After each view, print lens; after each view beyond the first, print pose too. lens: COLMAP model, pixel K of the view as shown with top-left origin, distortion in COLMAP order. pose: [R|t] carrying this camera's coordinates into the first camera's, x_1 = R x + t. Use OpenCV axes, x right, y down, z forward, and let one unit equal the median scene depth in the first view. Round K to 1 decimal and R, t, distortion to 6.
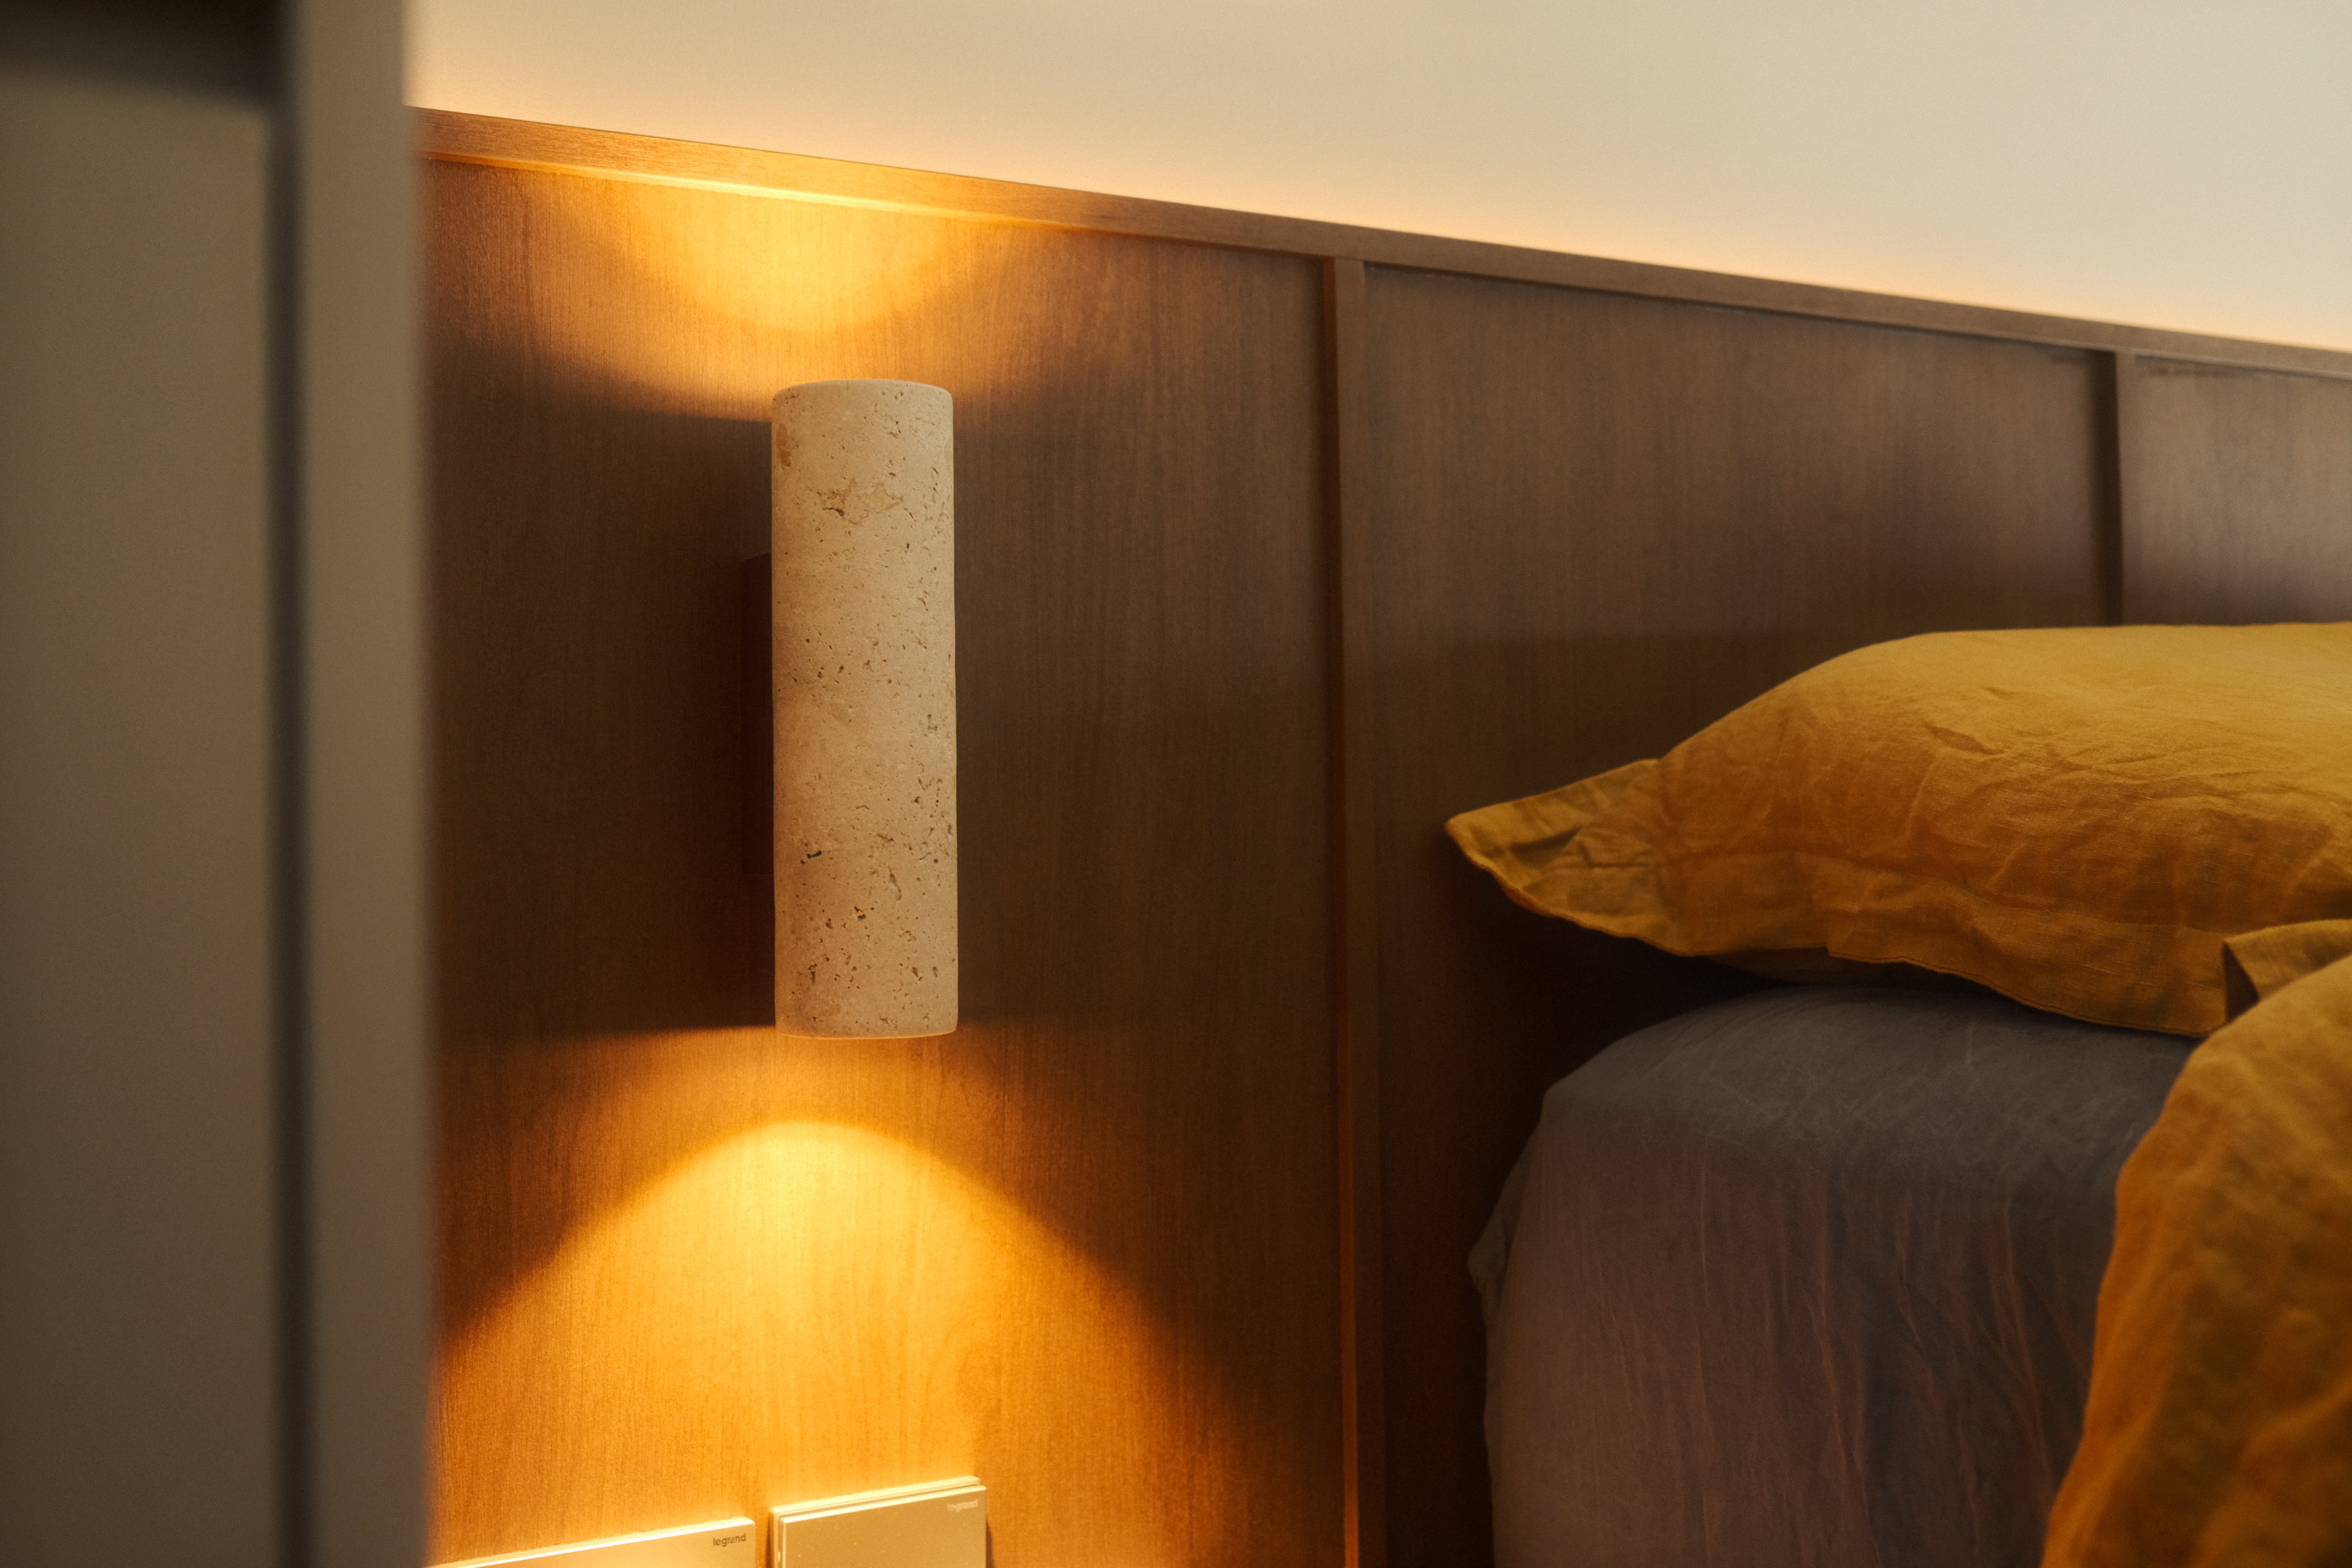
lens RADIAL K [[2333.5, 0, 1181.4], [0, 2333.5, 788.6], [0, 0, 1]] dist [-0.004126, 0.000000]
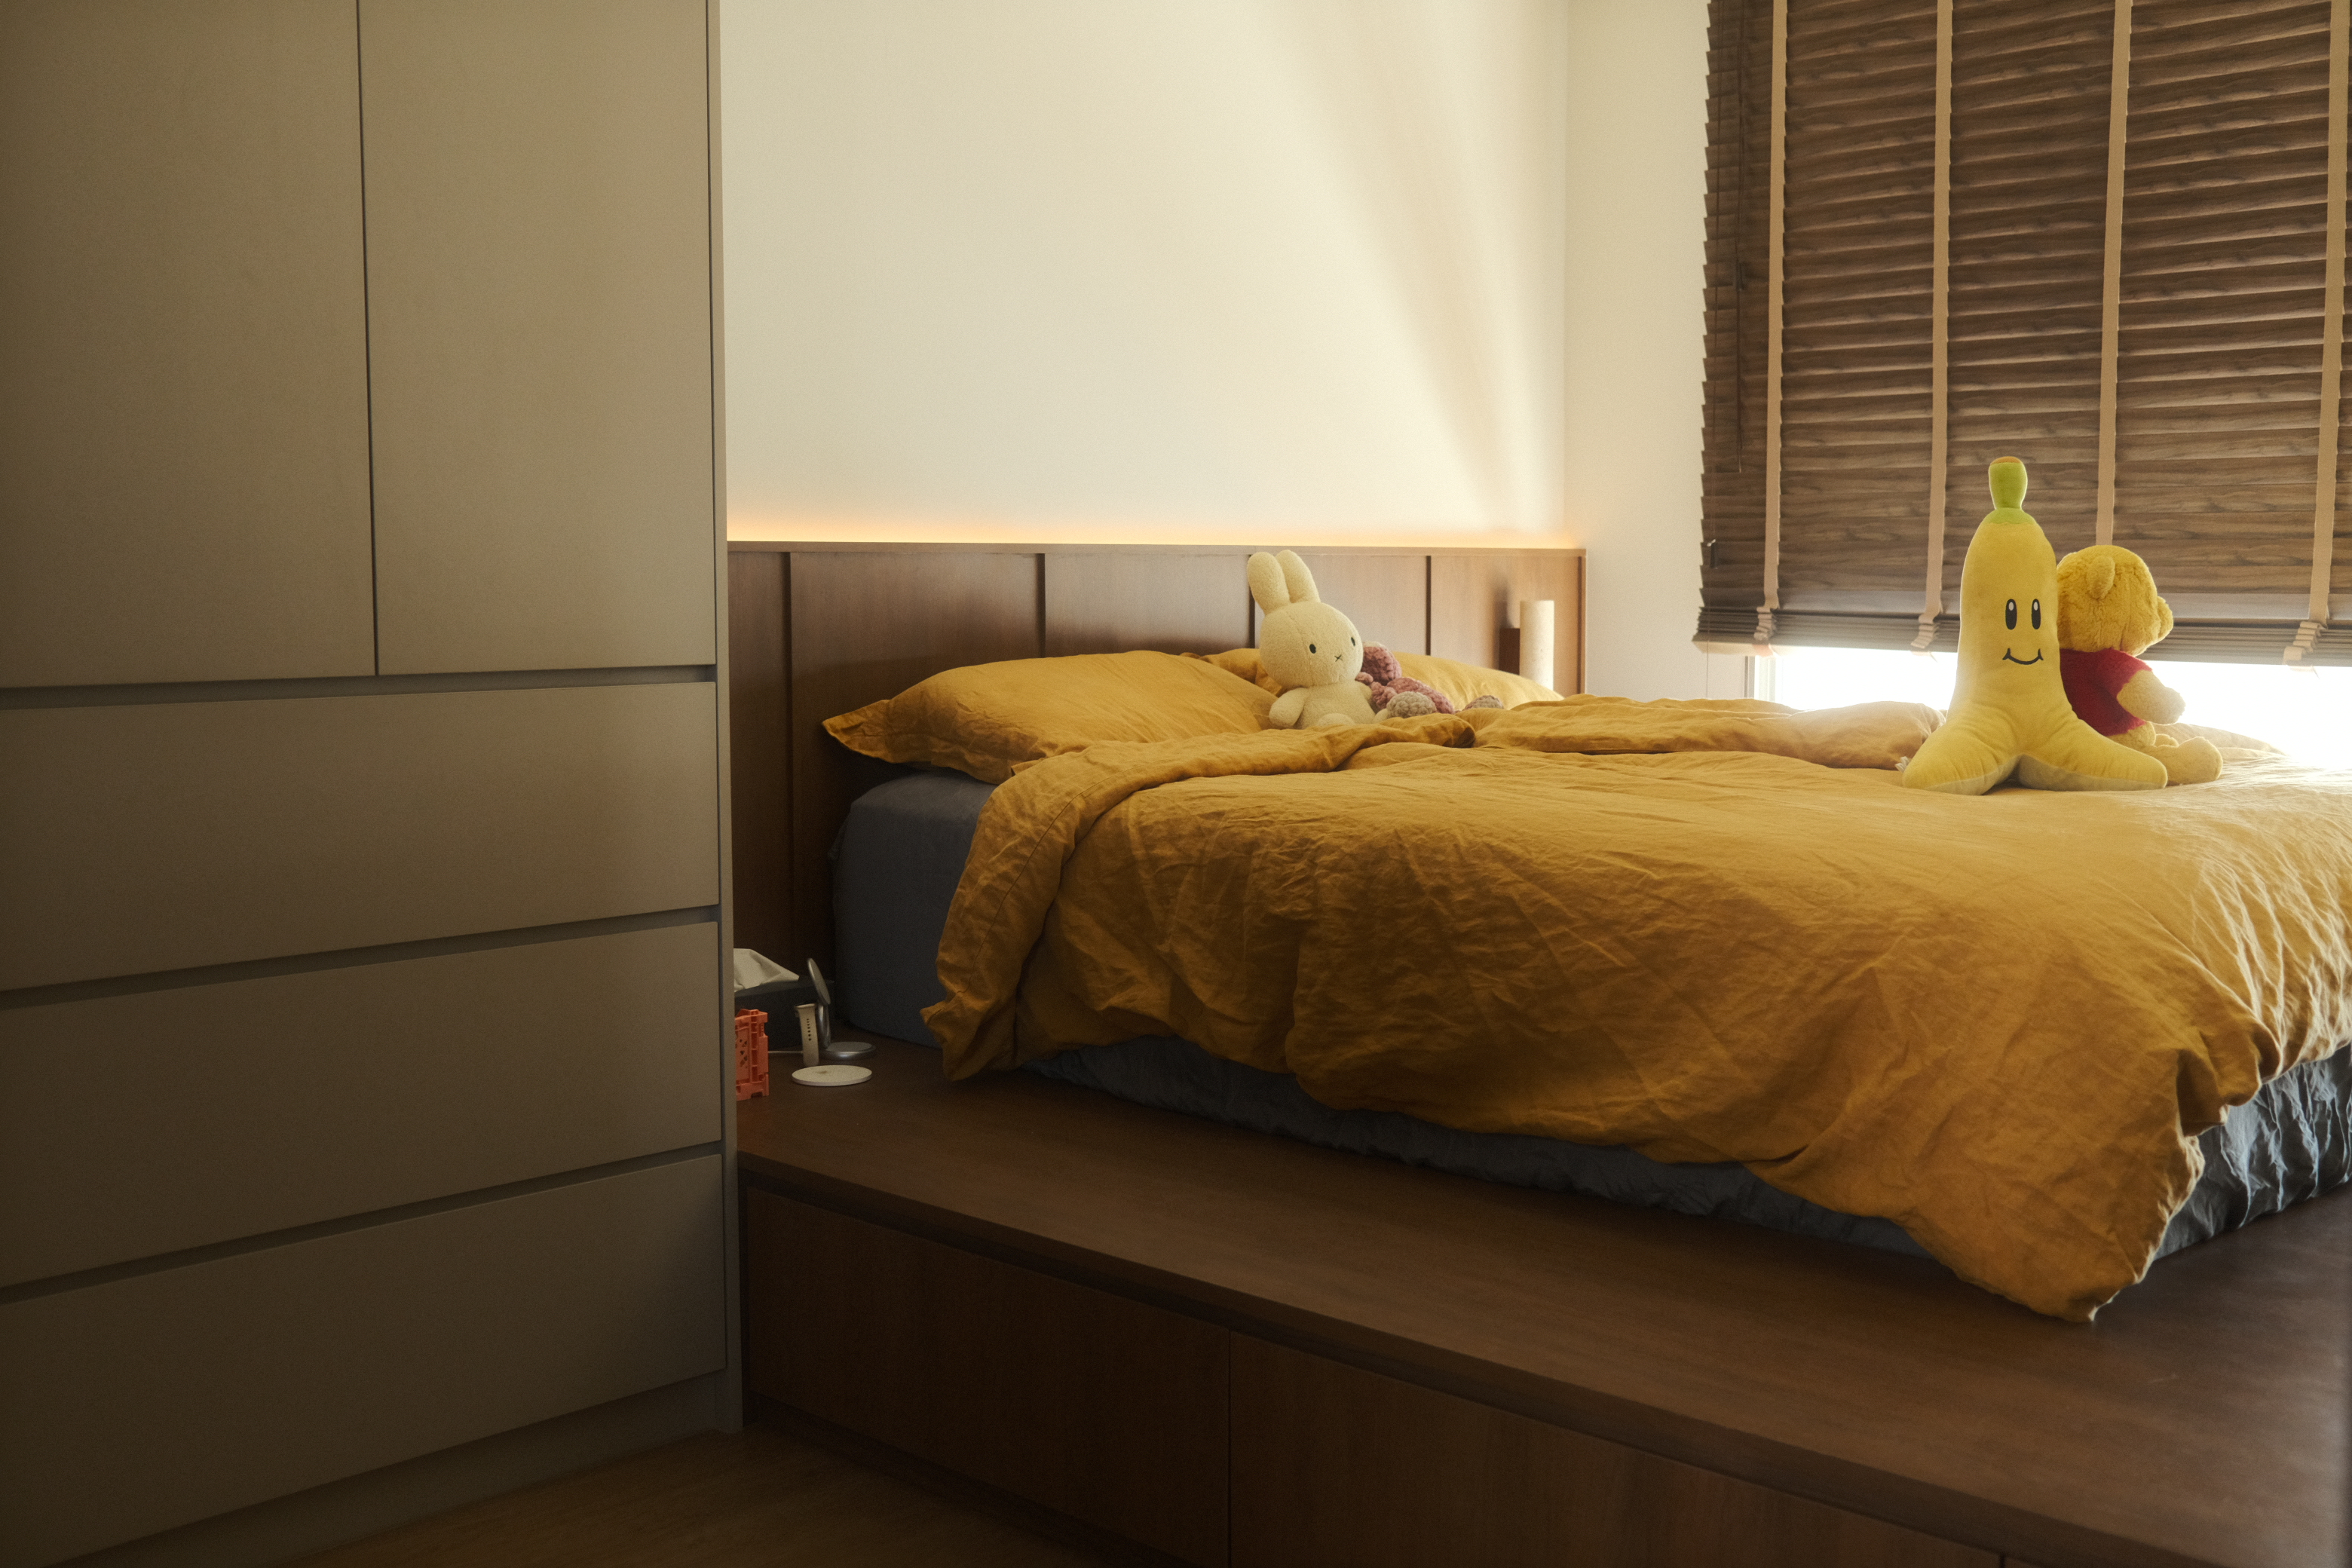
lens RADIAL K [[2333.5, 0, 1175.2], [0, 2333.5, 783.7], [0, 0, 1]] dist [-0.004126, 0.000000]
pose [[0.953884, -0.005422, 0.300126, -0.401453], [-0.026561, 0.994391, 0.102382, -0.250845], [-0.298998, -0.105632, 0.948389, -2.290599]]
